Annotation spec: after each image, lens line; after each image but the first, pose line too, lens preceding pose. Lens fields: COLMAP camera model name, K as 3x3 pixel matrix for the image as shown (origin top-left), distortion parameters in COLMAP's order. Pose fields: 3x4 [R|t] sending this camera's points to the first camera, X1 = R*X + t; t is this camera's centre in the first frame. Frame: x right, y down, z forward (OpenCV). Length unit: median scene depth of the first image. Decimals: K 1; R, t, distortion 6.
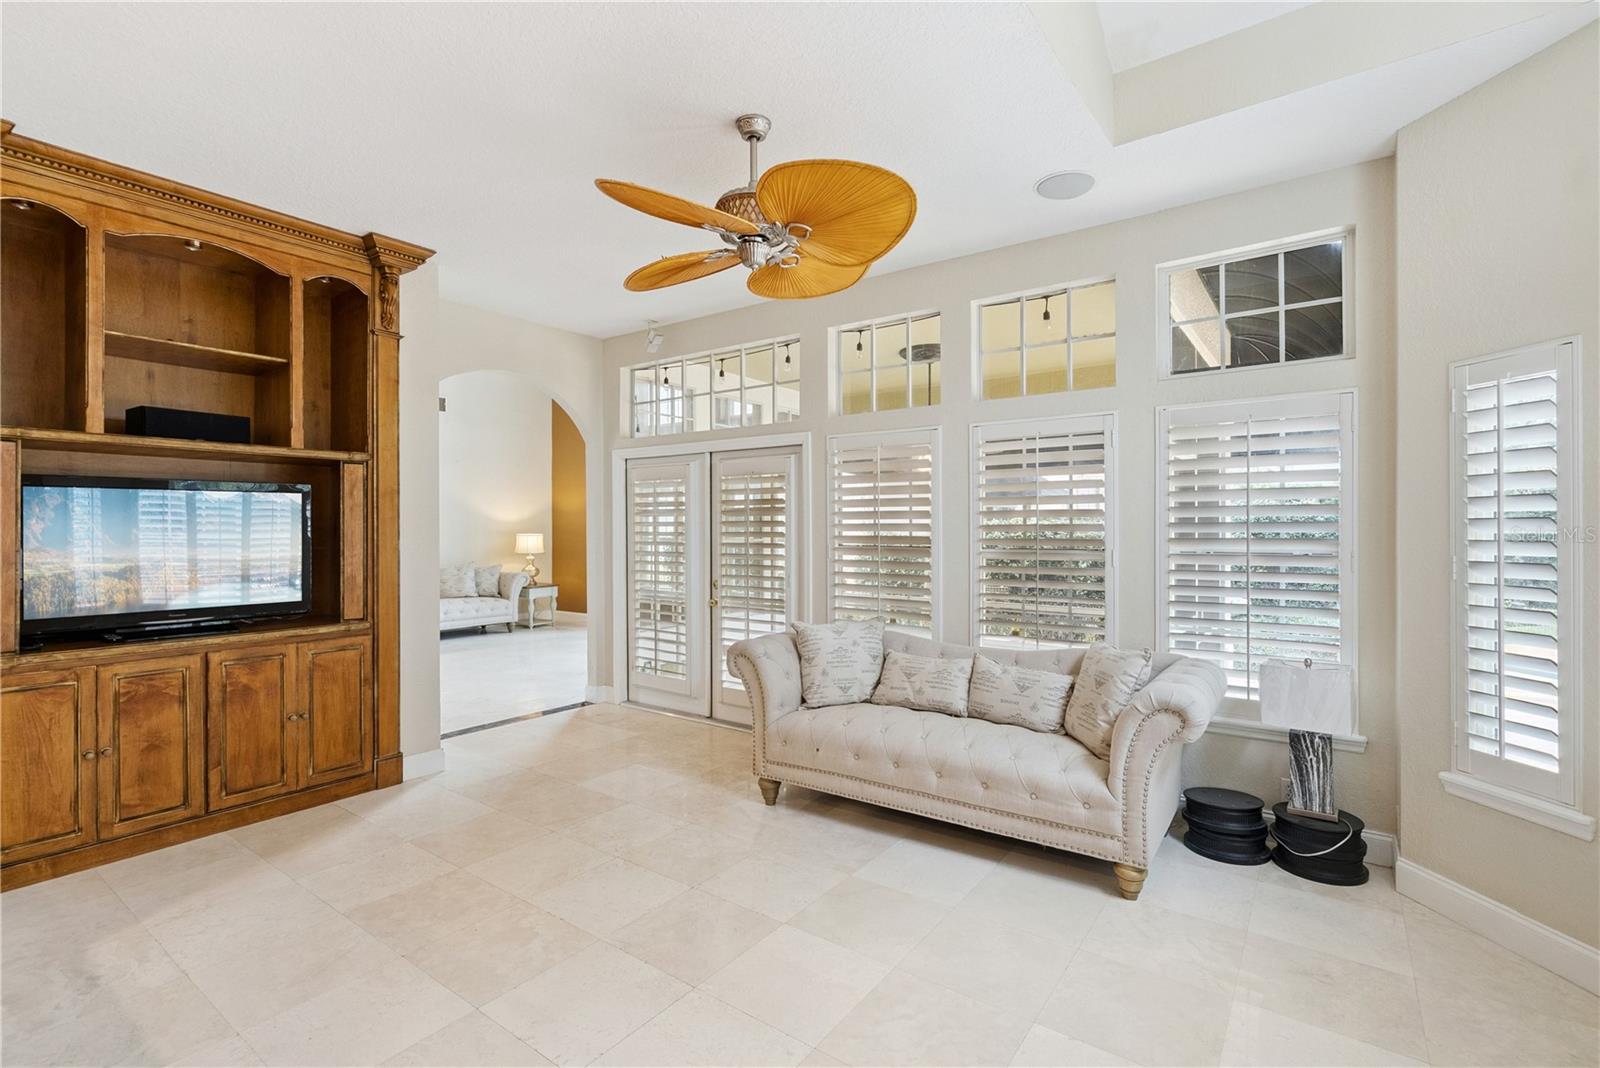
lens RADIAL K [[735.1, 0, 802.2], [0, 735.1, 528.1], [0, 0, 1]] dist [-0.001503, 0.000029]
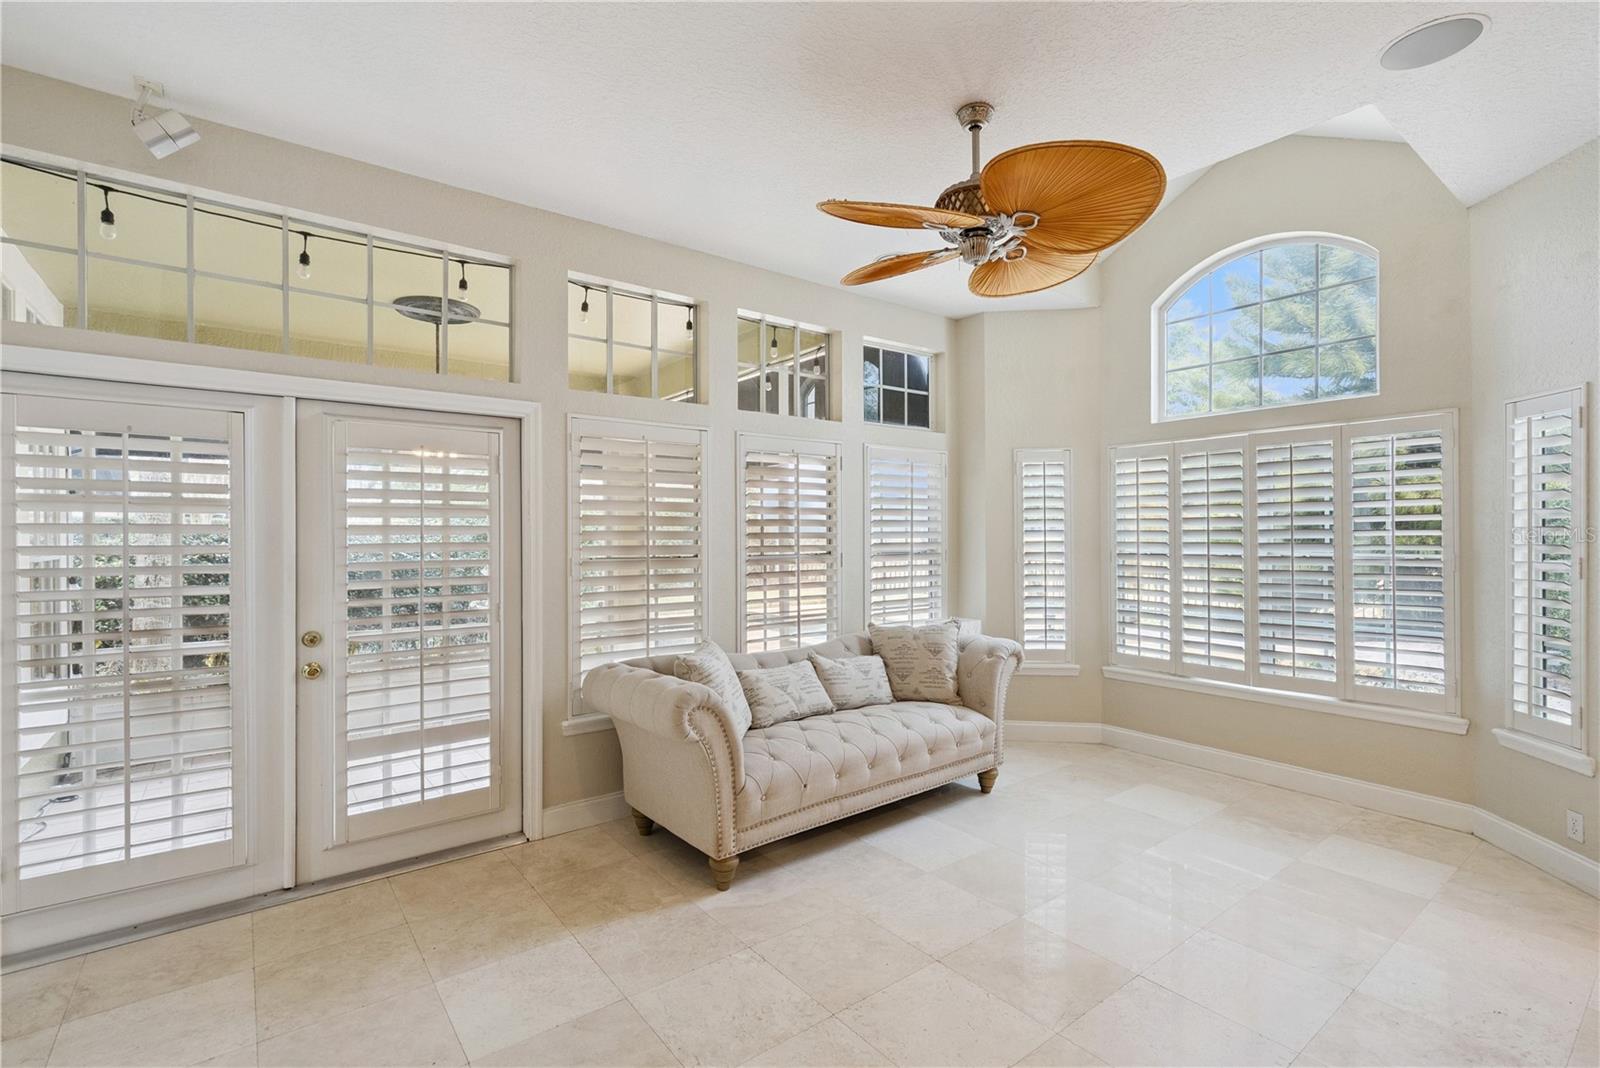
lens RADIAL K [[737.7, 0, 792.0], [0, 737.7, 536.3], [0, 0, 1]] dist [-0.001412, -0.000041]
pose [[0.287919, -0.006954, 0.957630, -0.874160], [0.003022, 0.999975, 0.006353, -0.007572], [-0.957650, 0.001065, 0.287933, 0.790370]]
